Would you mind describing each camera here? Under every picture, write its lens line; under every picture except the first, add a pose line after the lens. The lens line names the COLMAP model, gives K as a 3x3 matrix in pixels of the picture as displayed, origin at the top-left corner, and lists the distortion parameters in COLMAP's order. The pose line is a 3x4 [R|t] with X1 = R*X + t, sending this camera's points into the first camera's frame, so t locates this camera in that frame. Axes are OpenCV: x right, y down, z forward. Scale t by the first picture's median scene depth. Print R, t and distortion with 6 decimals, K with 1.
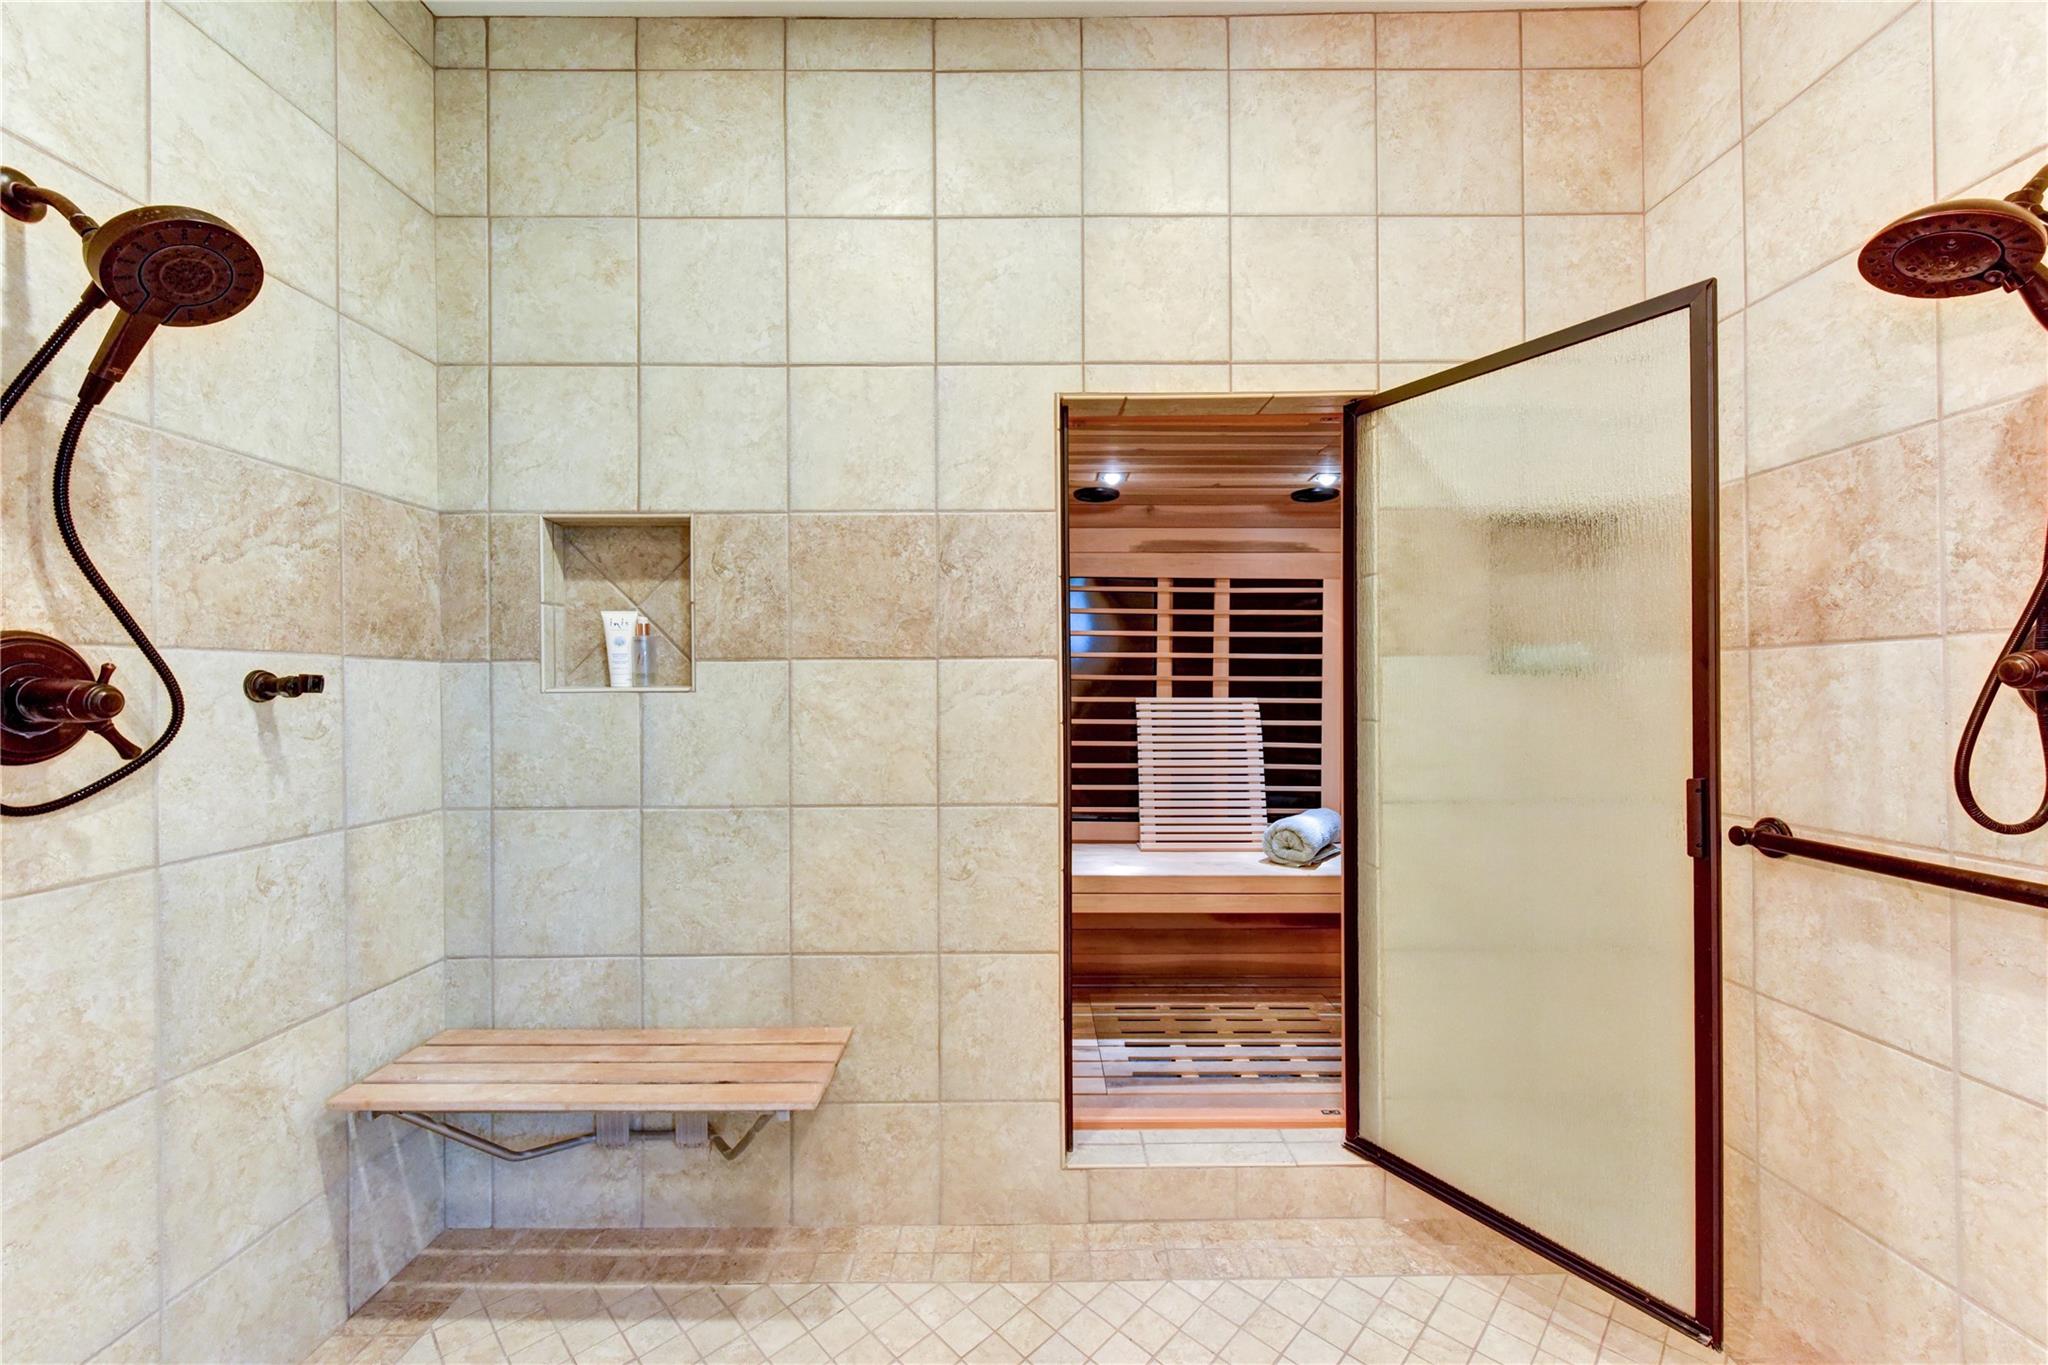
lens RADIAL K [[802.4, 0, 1025.6], [0, 802.4, 683.7], [0, 0, 1]] dist [0.006576, -0.002573]
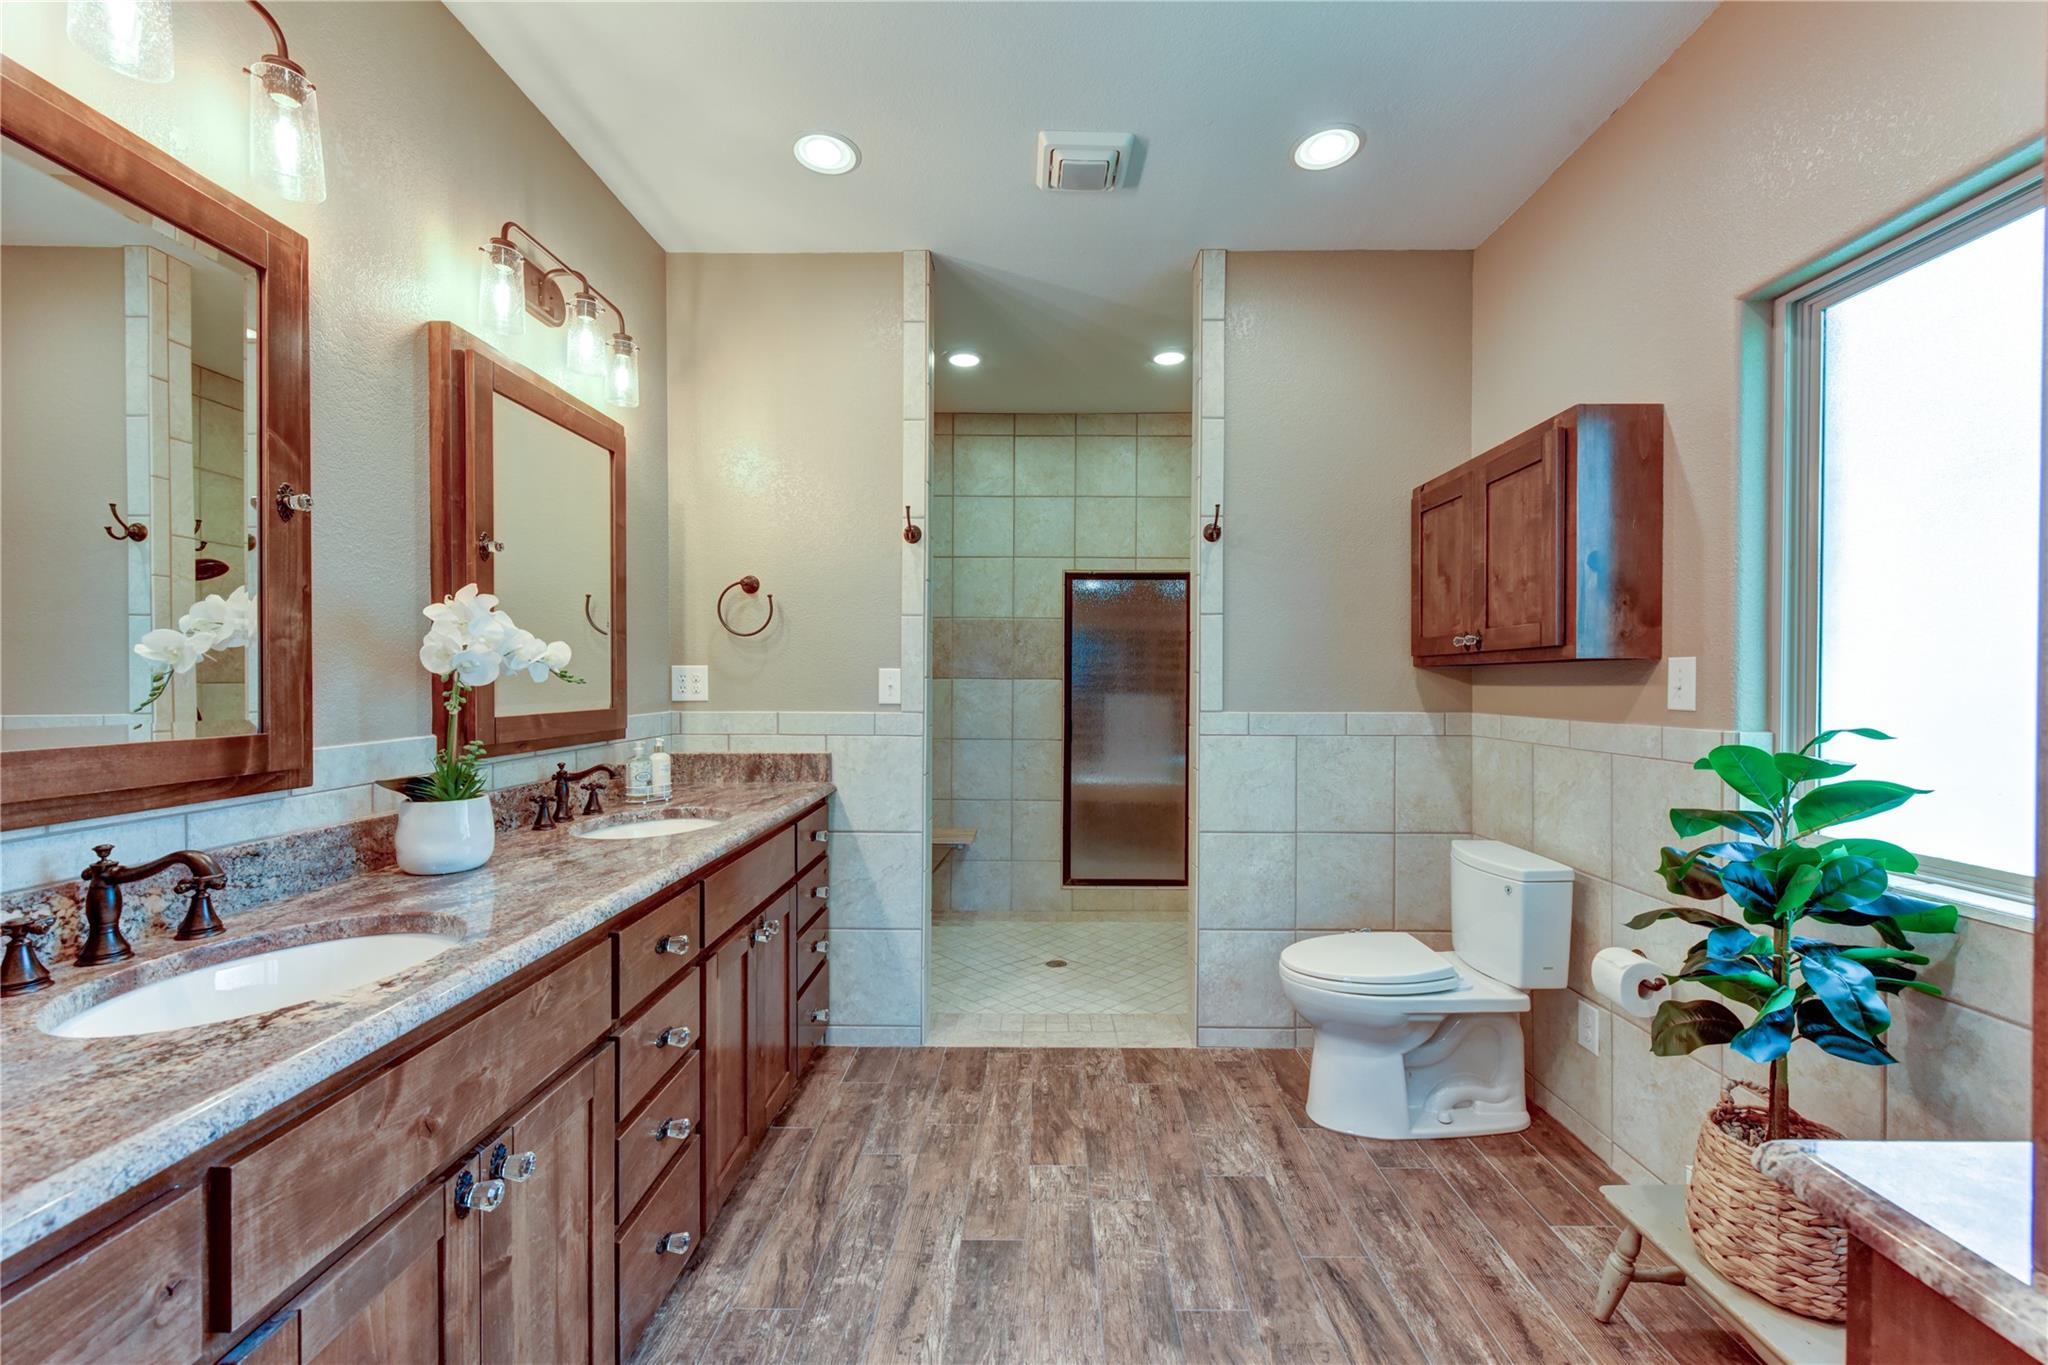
lens RADIAL K [[802.4, 0, 1028.5], [0, 802.4, 690.1], [0, 0, 1]] dist [0.006576, -0.002573]
pose [[0.999767, 0.013415, 0.016915, -0.102781], [-0.013642, 0.999818, 0.013324, -0.031232], [-0.016733, -0.013551, 0.999768, -1.420339]]
